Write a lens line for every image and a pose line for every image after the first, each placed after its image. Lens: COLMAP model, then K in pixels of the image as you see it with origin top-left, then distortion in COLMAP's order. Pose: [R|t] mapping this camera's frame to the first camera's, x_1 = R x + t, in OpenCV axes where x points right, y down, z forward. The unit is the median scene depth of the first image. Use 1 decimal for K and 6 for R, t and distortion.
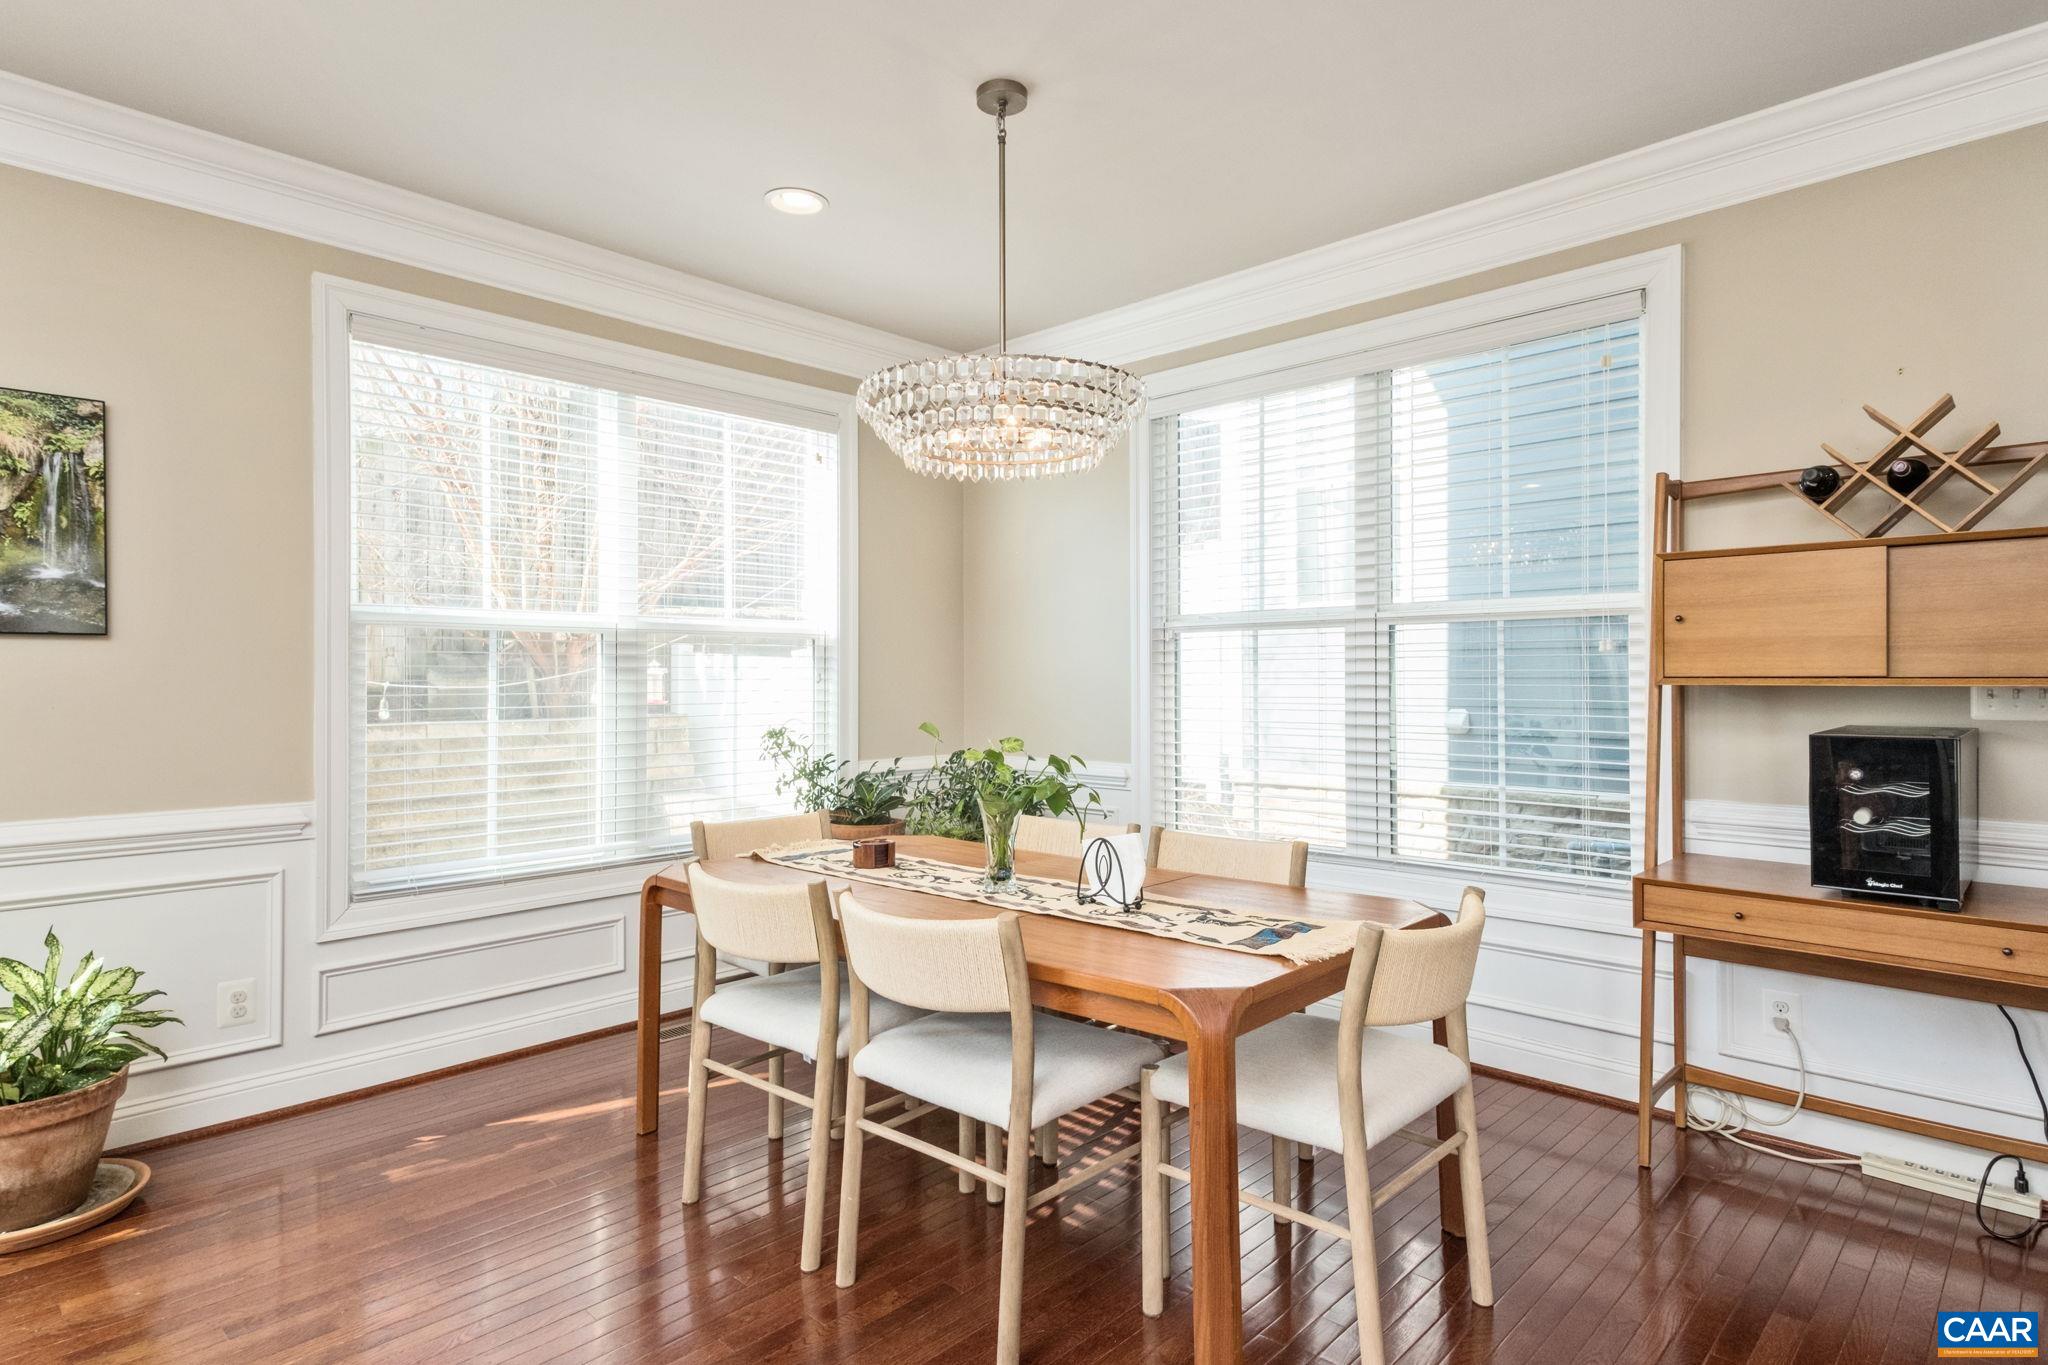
lens RADIAL K [[1097.3, 0, 1025.7], [0, 1097.3, 679.4], [0, 0, 1]] dist [0.005033, 0.000560]
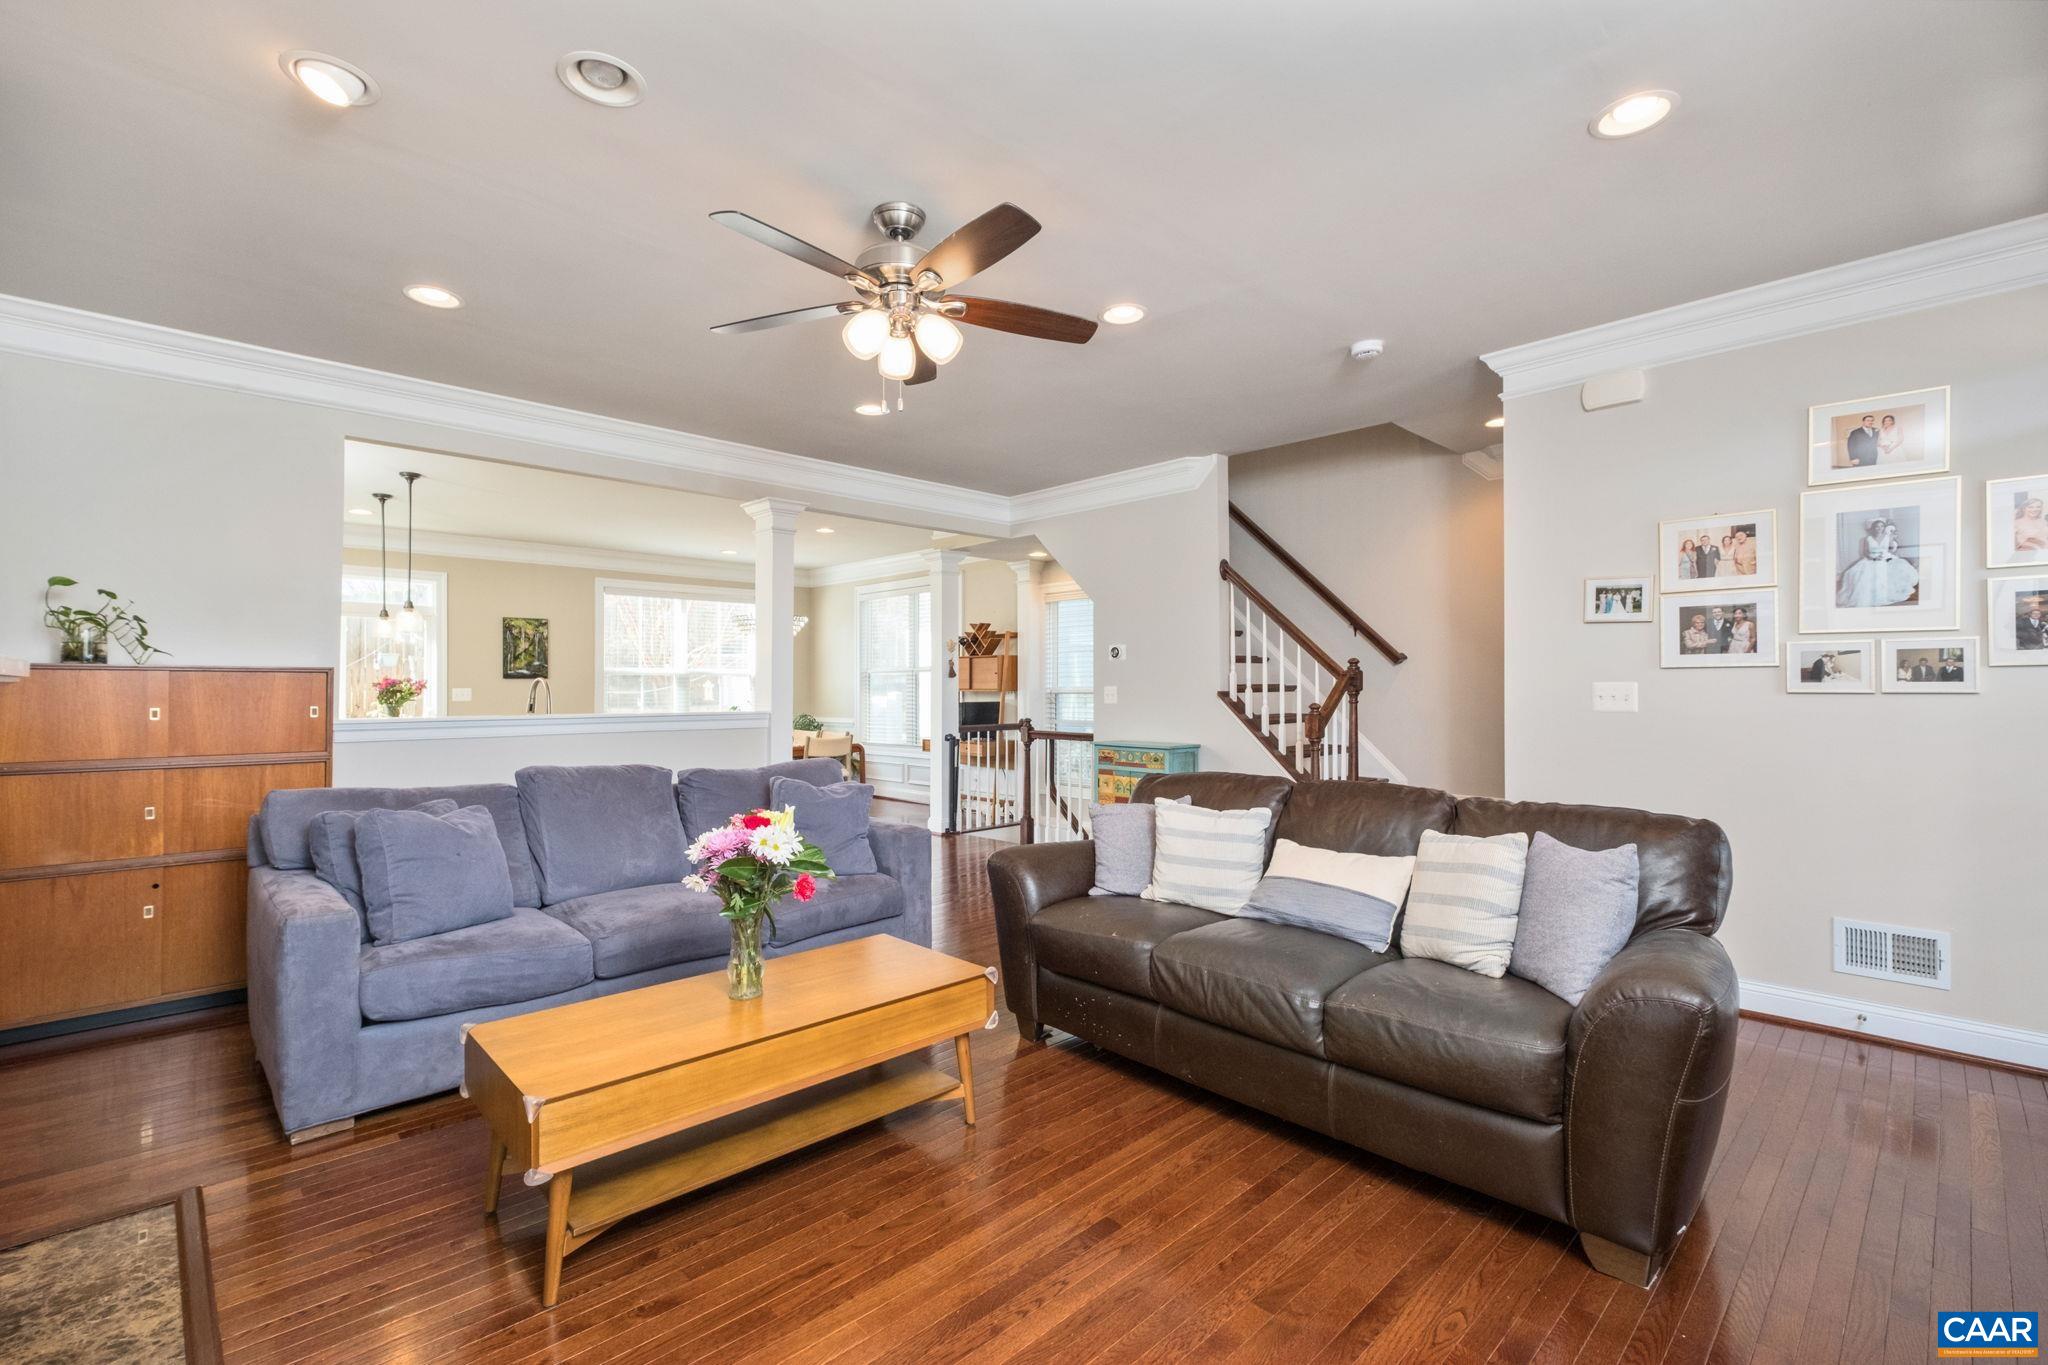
lens RADIAL K [[906.0, 0, 1018.0], [0, 906.0, 684.8], [0, 0, 1]] dist [0.001018, 0.000174]
pose [[0.999098, 0.004193, -0.042255, 0.751219], [-0.004505, 0.999963, -0.007296, 0.000055], [0.042223, 0.007480, 0.999080, -1.656090]]
